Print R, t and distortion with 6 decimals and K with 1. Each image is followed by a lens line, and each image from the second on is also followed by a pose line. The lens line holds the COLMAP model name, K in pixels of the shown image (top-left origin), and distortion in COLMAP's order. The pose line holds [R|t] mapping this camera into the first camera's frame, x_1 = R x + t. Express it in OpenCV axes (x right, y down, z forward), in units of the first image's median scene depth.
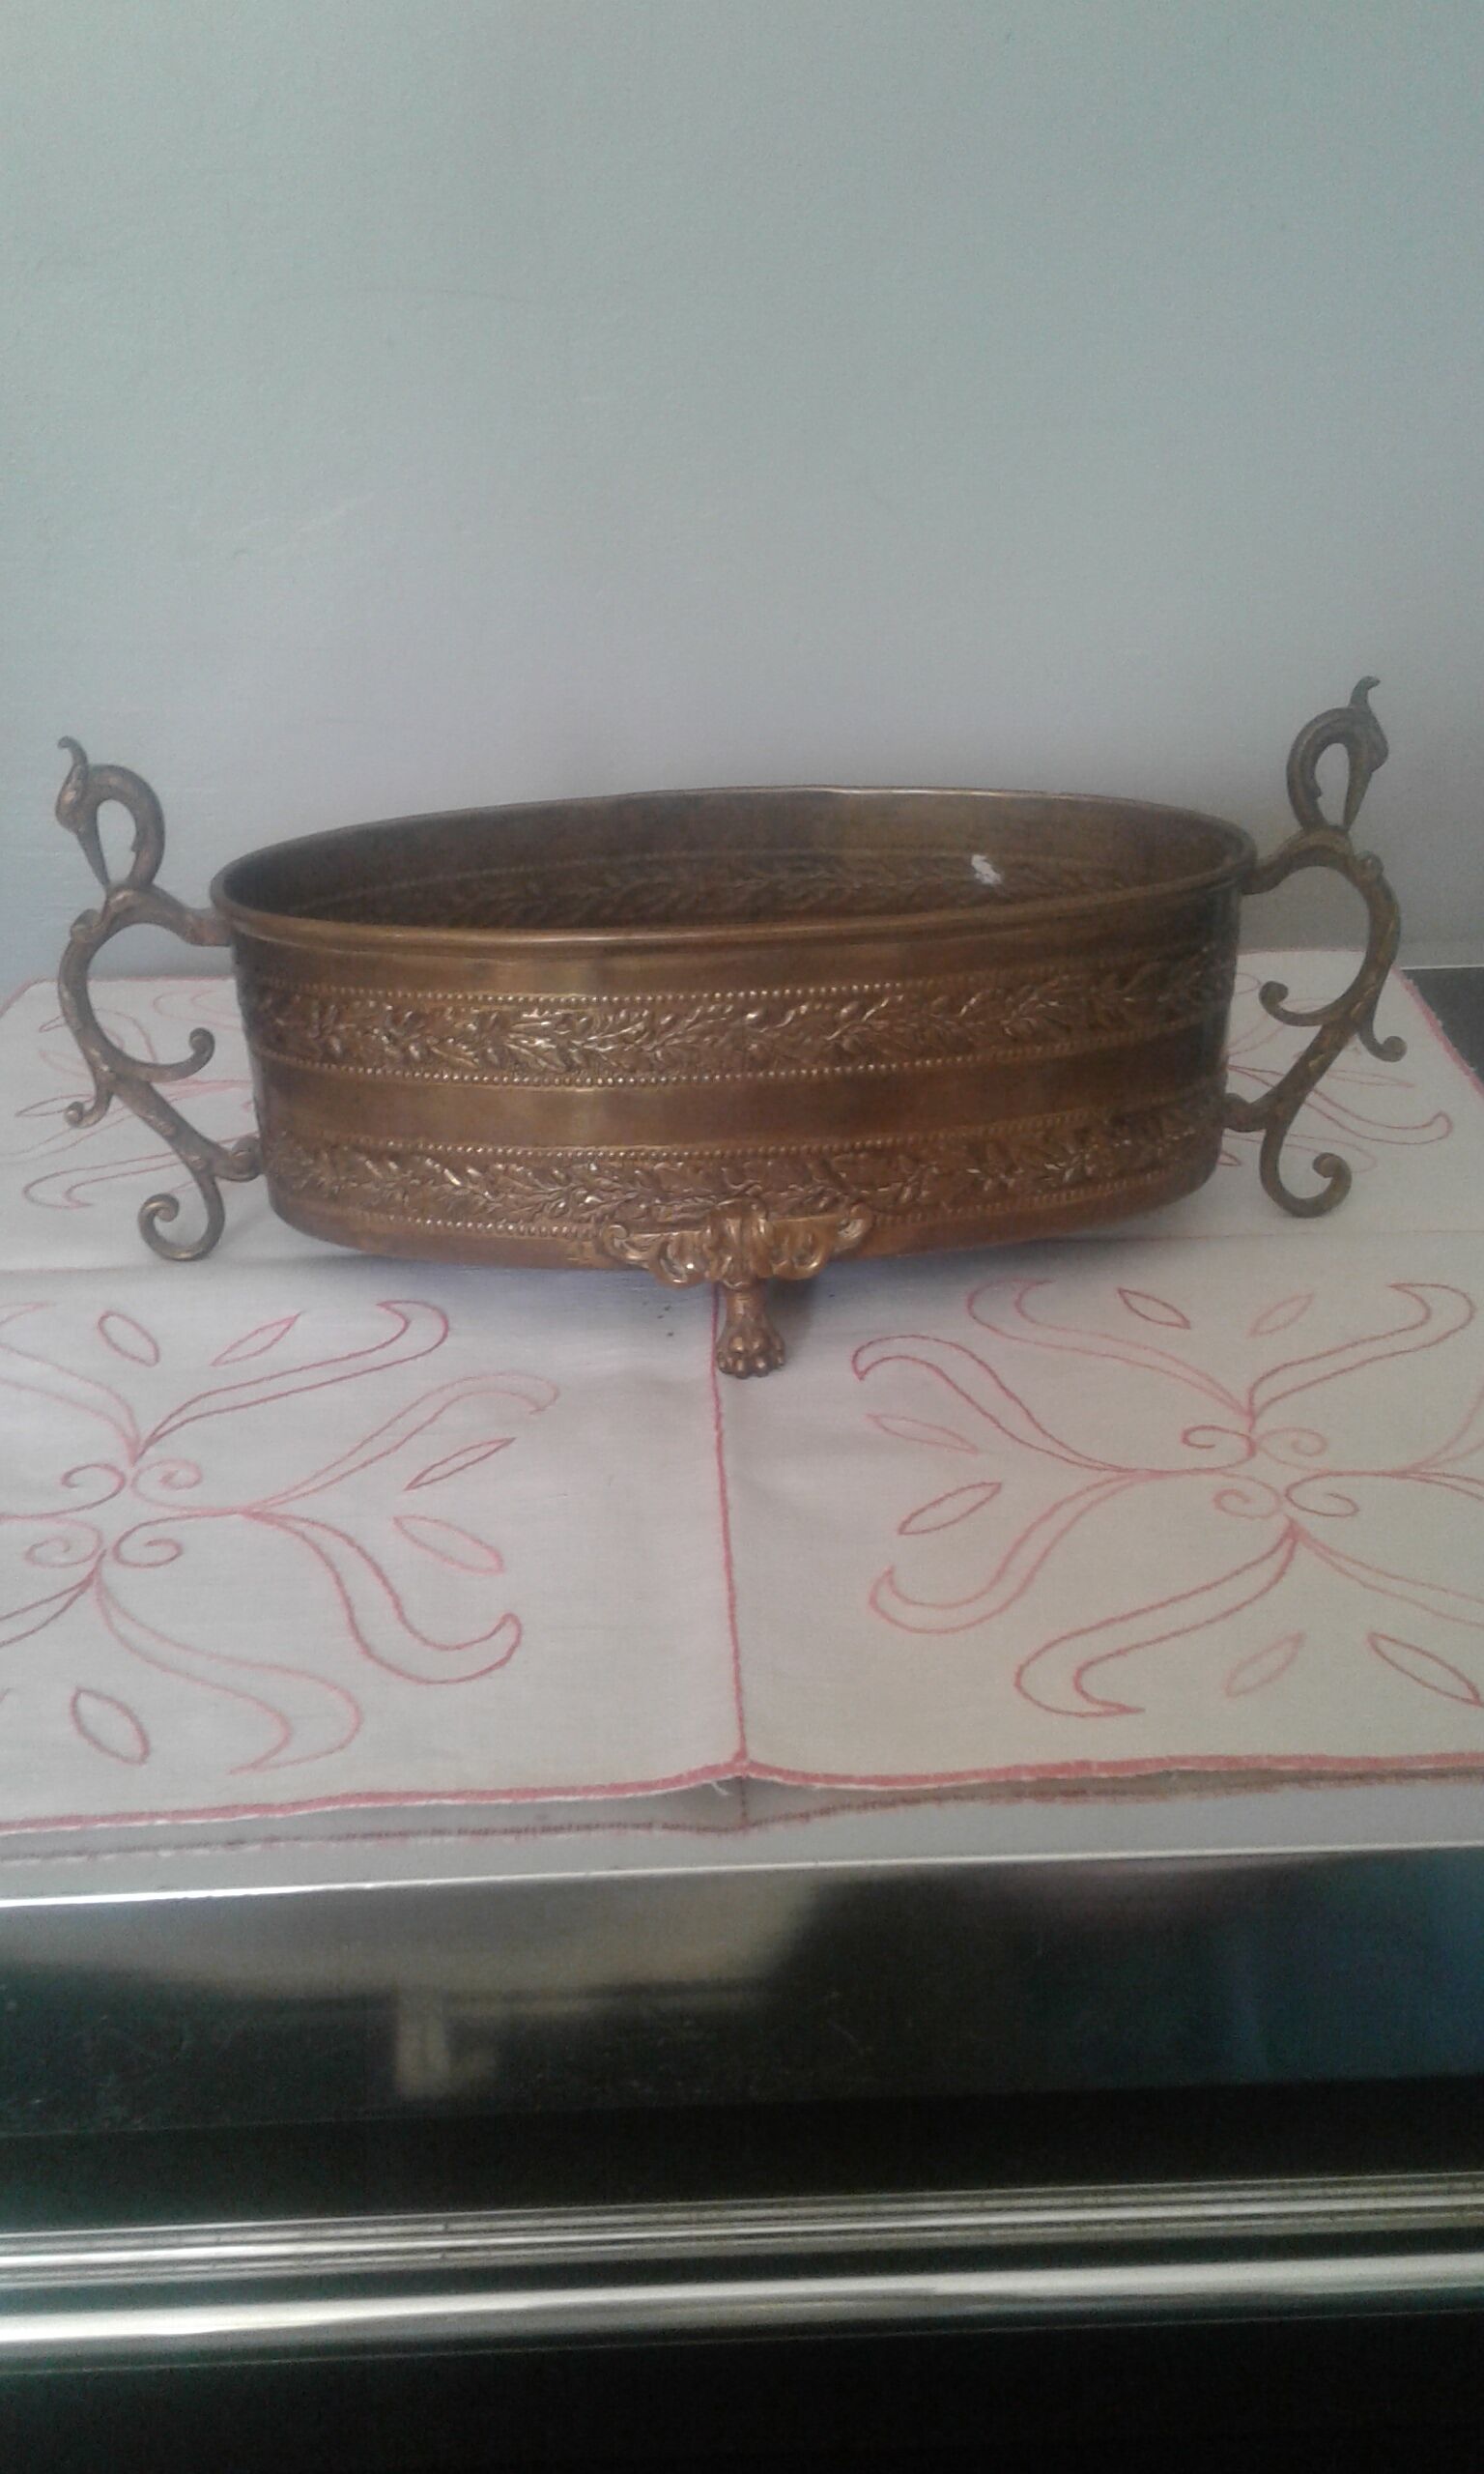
lens RADIAL K [[2353.2, 0, 684.7], [0, 2353.2, 1240.9], [0, 0, 1]] dist [0.134538, -0.231072]
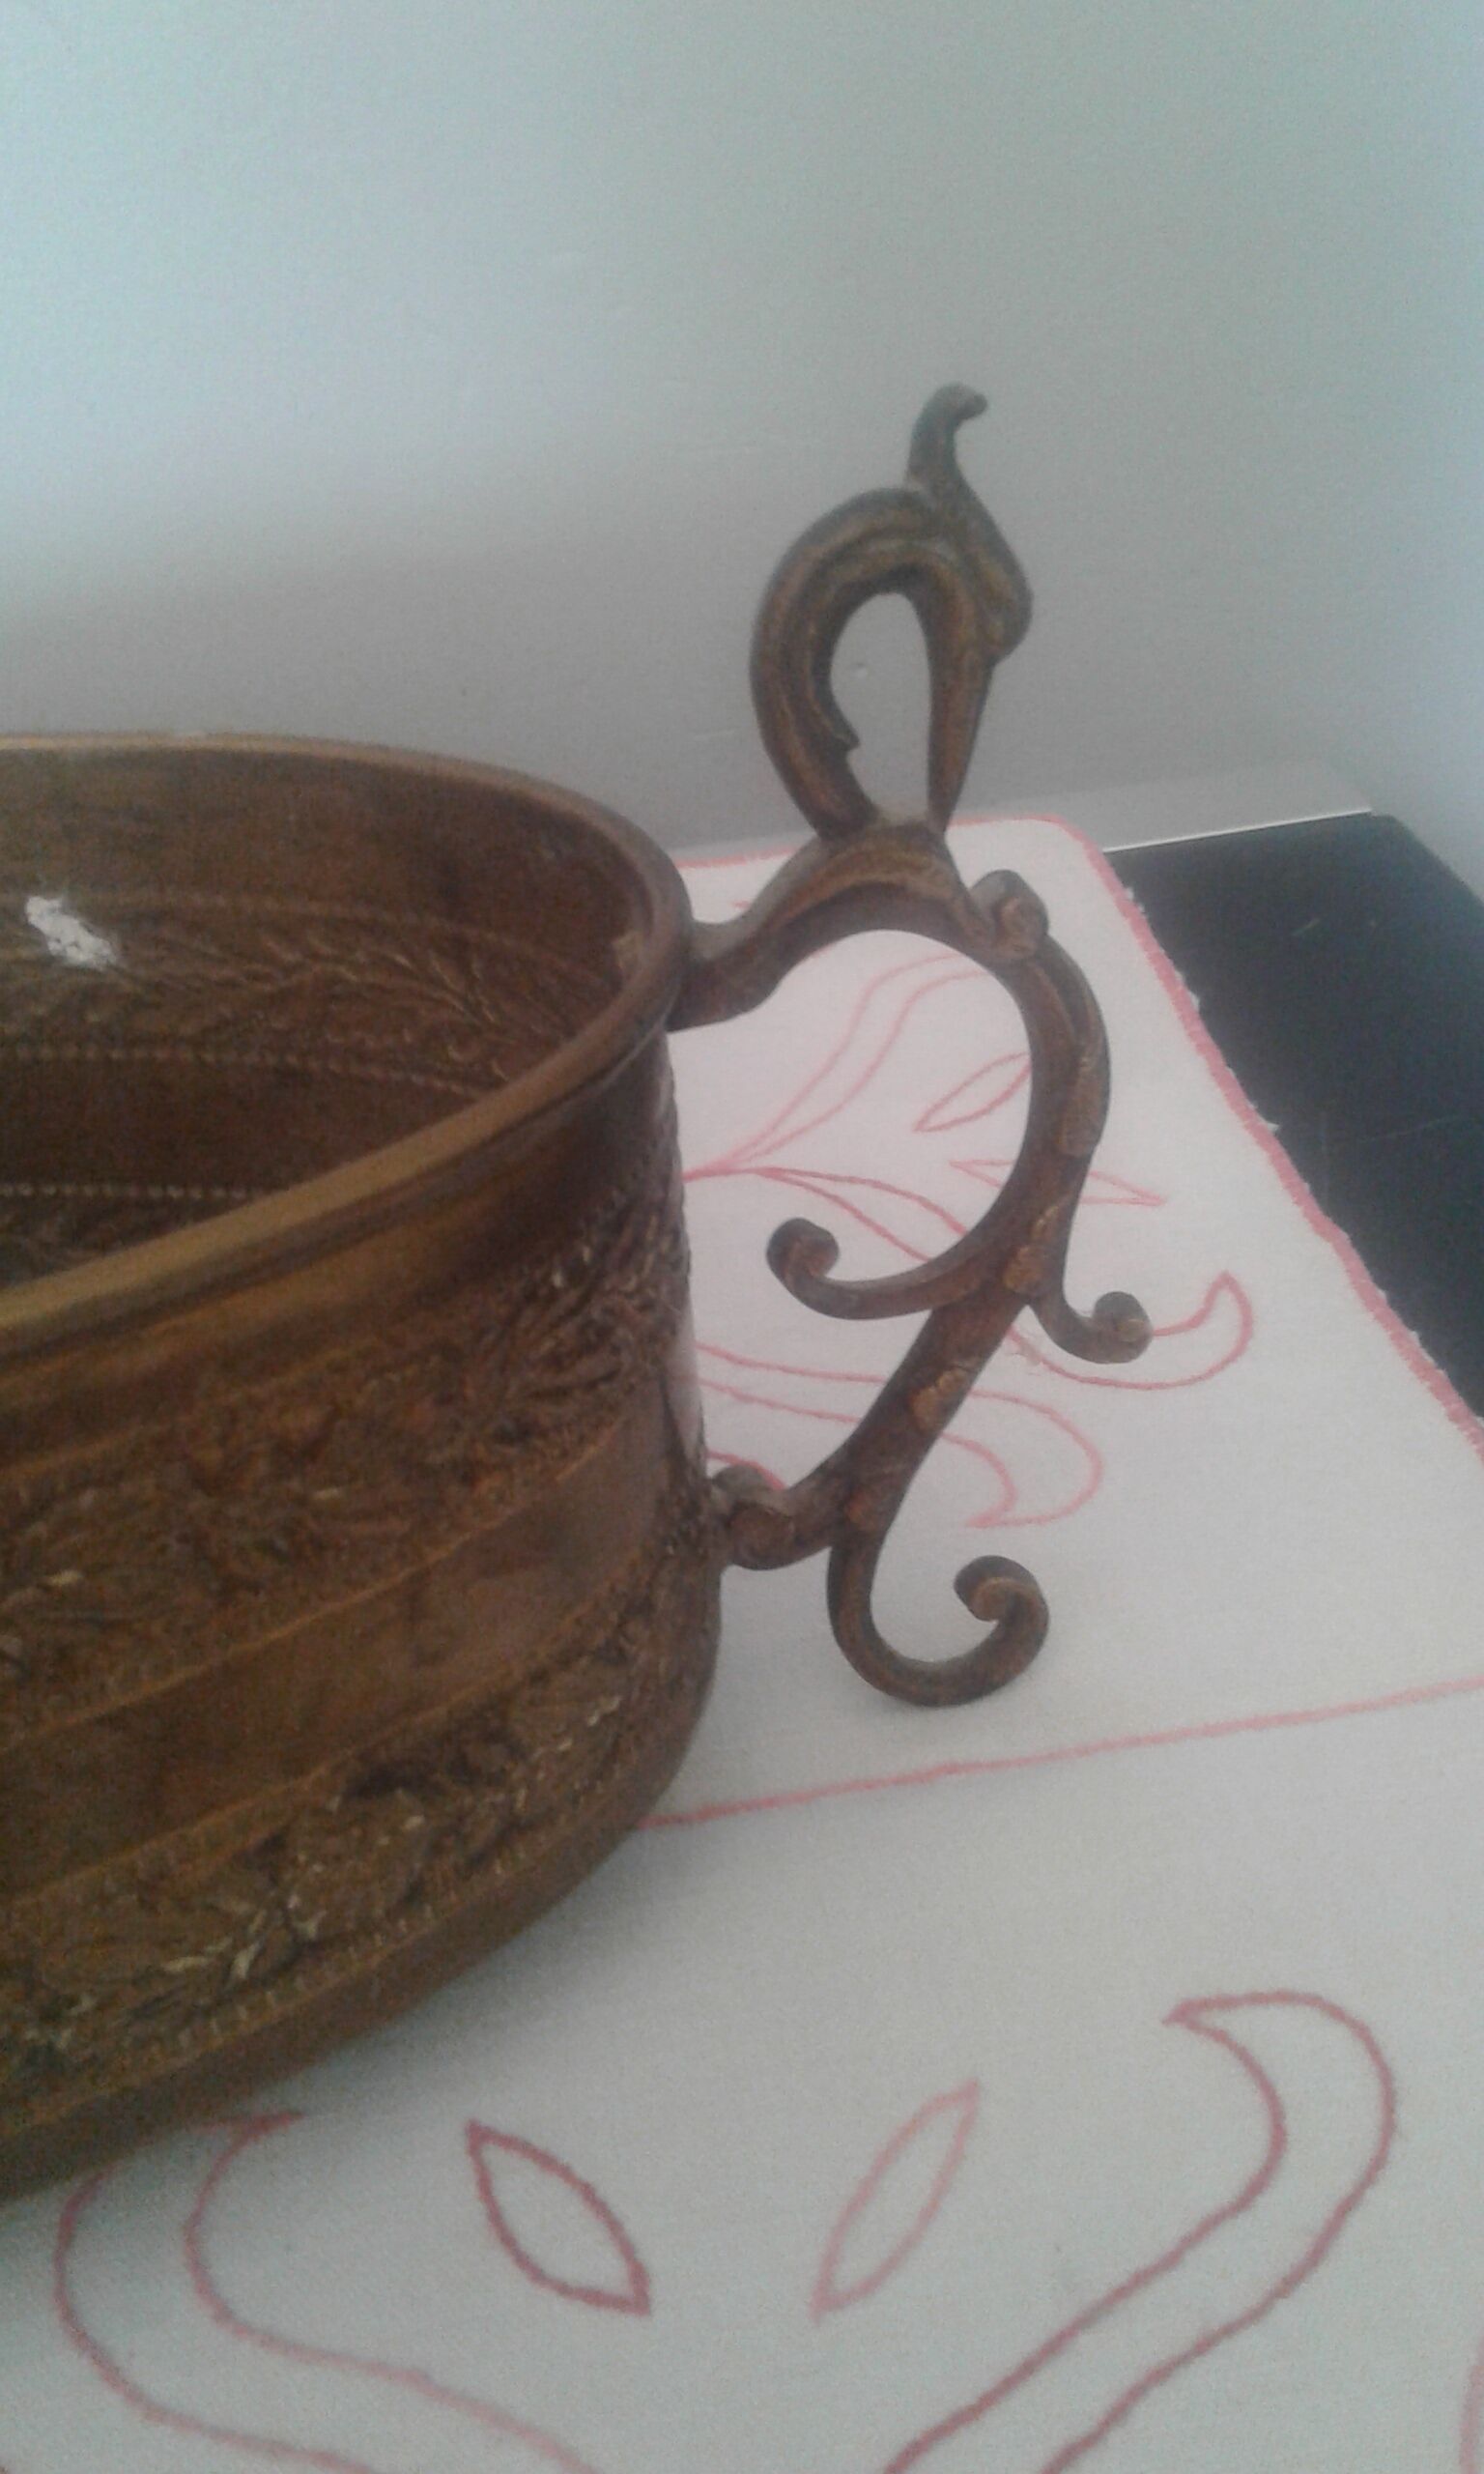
lens RADIAL K [[2429.3, 0, 635.0], [0, 2429.3, 1235.7], [0, 0, 1]] dist [0.149482, -0.254825]
pose [[0.988680, -0.125553, 0.082153, 0.197185], [0.111444, 0.981097, 0.158208, -0.176758], [-0.100464, -0.147262, 0.983982, 0.643667]]
